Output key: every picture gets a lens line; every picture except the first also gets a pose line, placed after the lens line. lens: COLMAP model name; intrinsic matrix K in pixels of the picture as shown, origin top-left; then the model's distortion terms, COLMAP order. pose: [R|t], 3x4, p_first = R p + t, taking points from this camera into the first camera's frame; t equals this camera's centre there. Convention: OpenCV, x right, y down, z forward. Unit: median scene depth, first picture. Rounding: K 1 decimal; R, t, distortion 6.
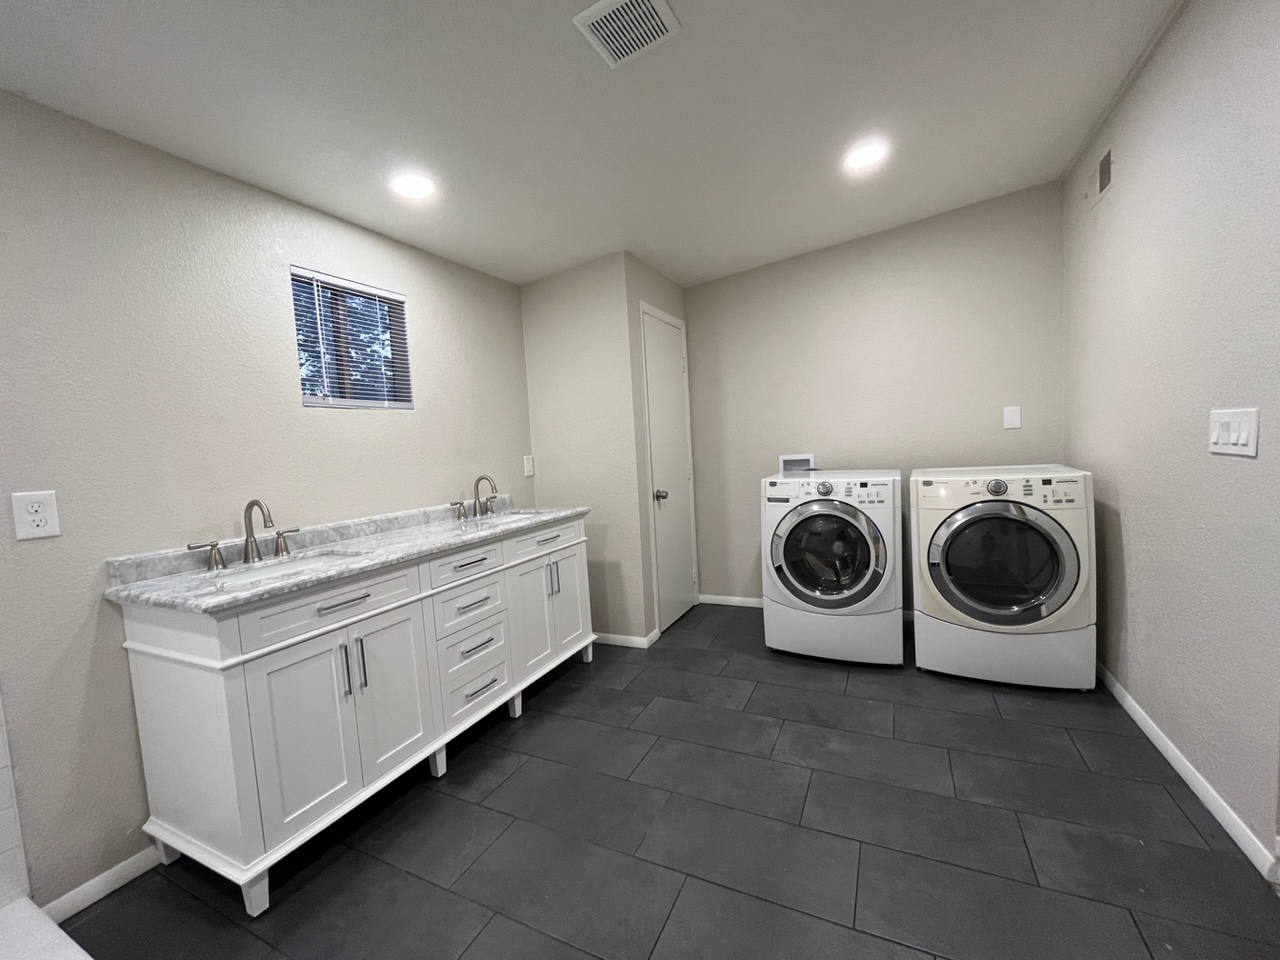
lens RADIAL K [[518.4, 0, 638.8], [0, 518.4, 481.2], [0, 0, 1]] dist [-0.002387, 0.000027]
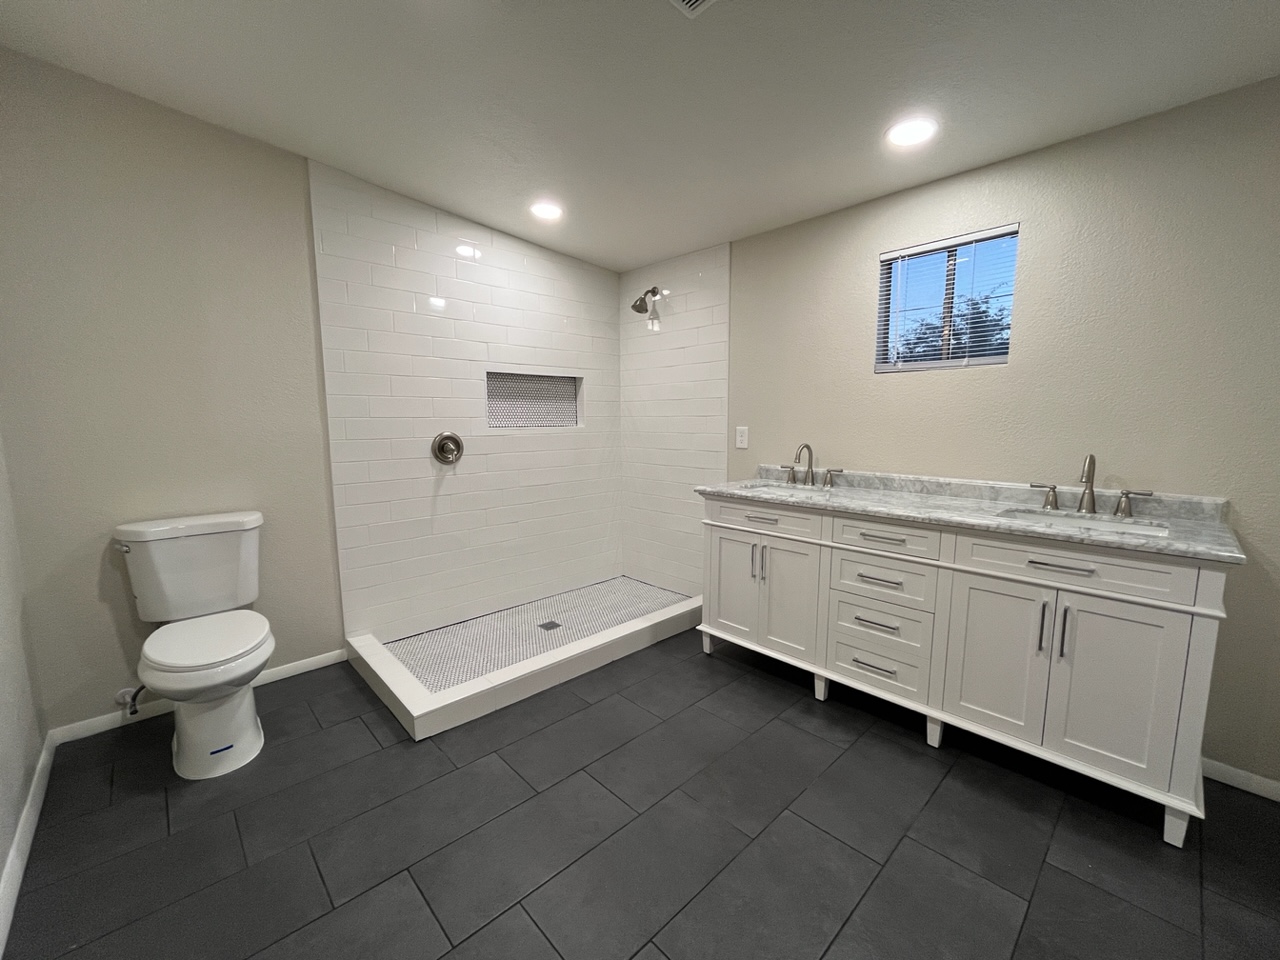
lens RADIAL K [[518.4, 0, 638.8], [0, 518.4, 481.2], [0, 0, 1]] dist [-0.002387, 0.000027]
pose [[-0.349800, 0.172176, -0.920867, 0.636968], [-0.039111, 0.979425, 0.197981, -0.104910], [0.936008, 0.105269, -0.335869, 0.825683]]
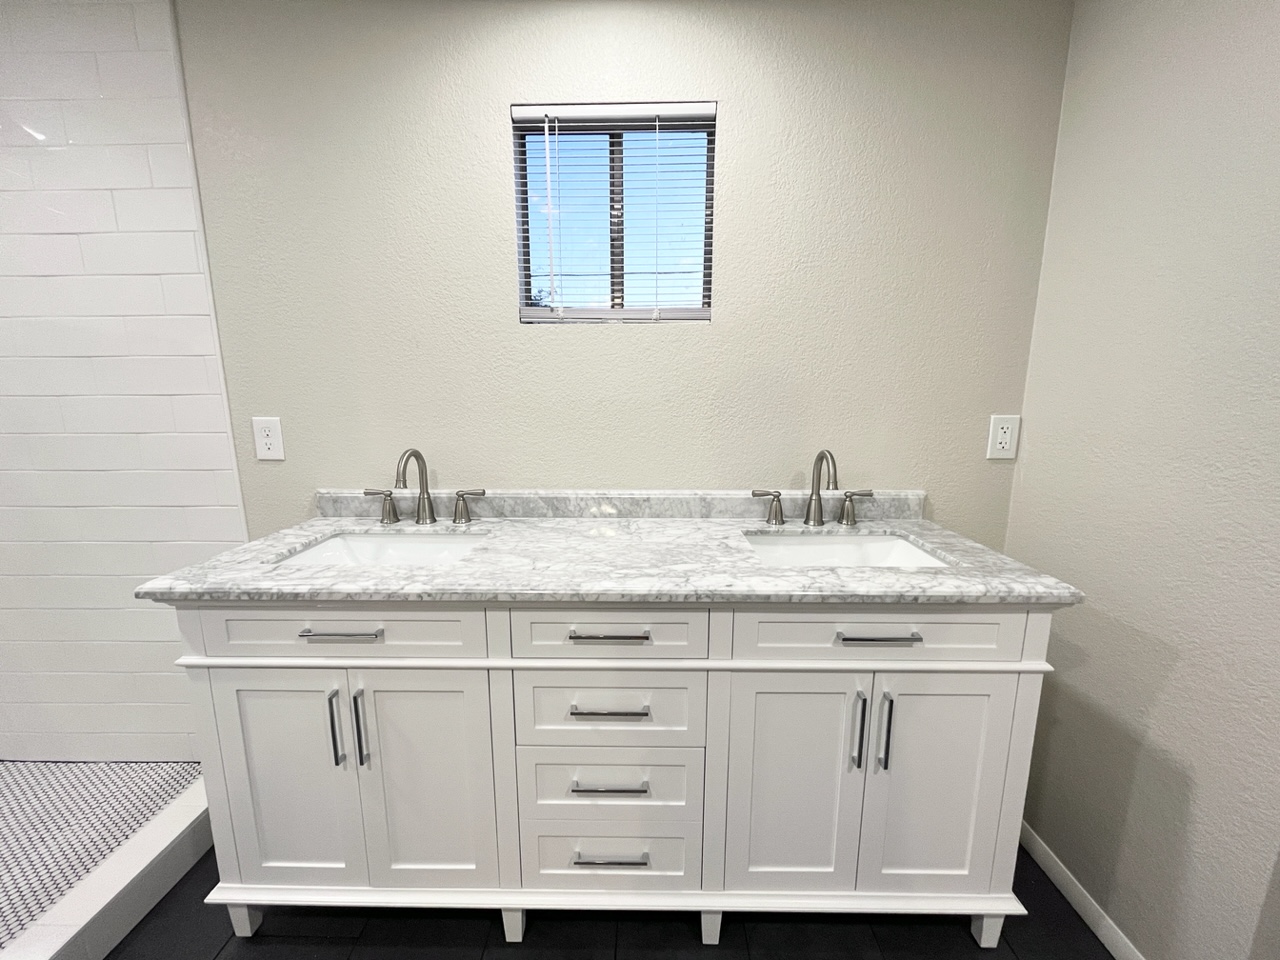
lens RADIAL K [[518.4, 0, 638.8], [0, 518.4, 481.2], [0, 0, 1]] dist [-0.002387, 0.000027]
pose [[0.423047, 0.219954, -0.879006, 0.083249], [-0.084579, 0.975440, 0.203379, -0.082355], [0.902152, -0.011694, 0.431261, 0.754049]]
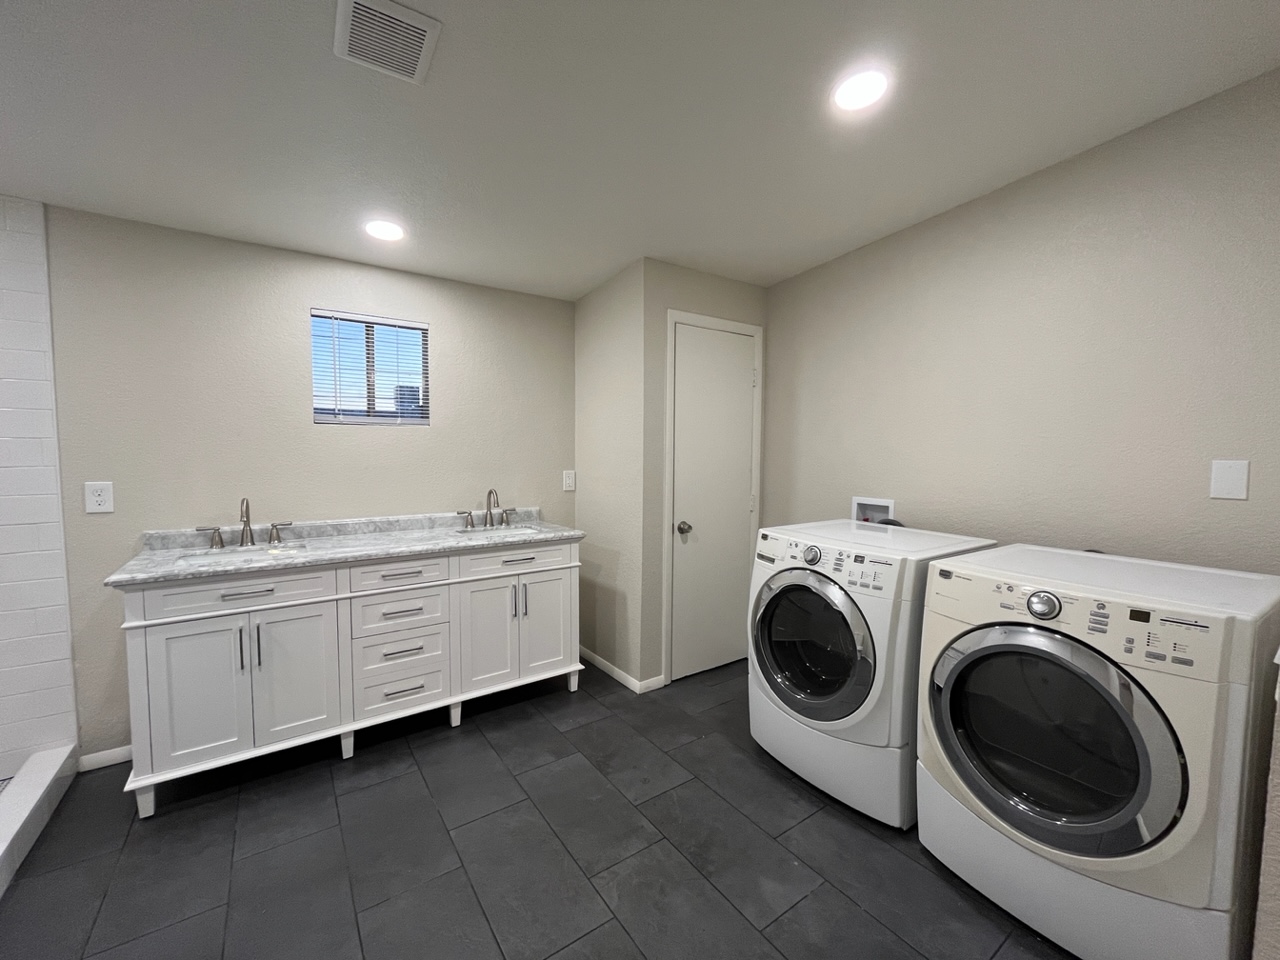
lens RADIAL K [[518.4, 0, 638.8], [0, 518.4, 481.2], [0, 0, 1]] dist [-0.002387, 0.000027]
pose [[0.873602, 0.094730, -0.477332, 0.558934], [-0.090986, 0.995369, 0.031017, -0.104565], [0.478060, 0.016335, 0.878175, 0.263376]]
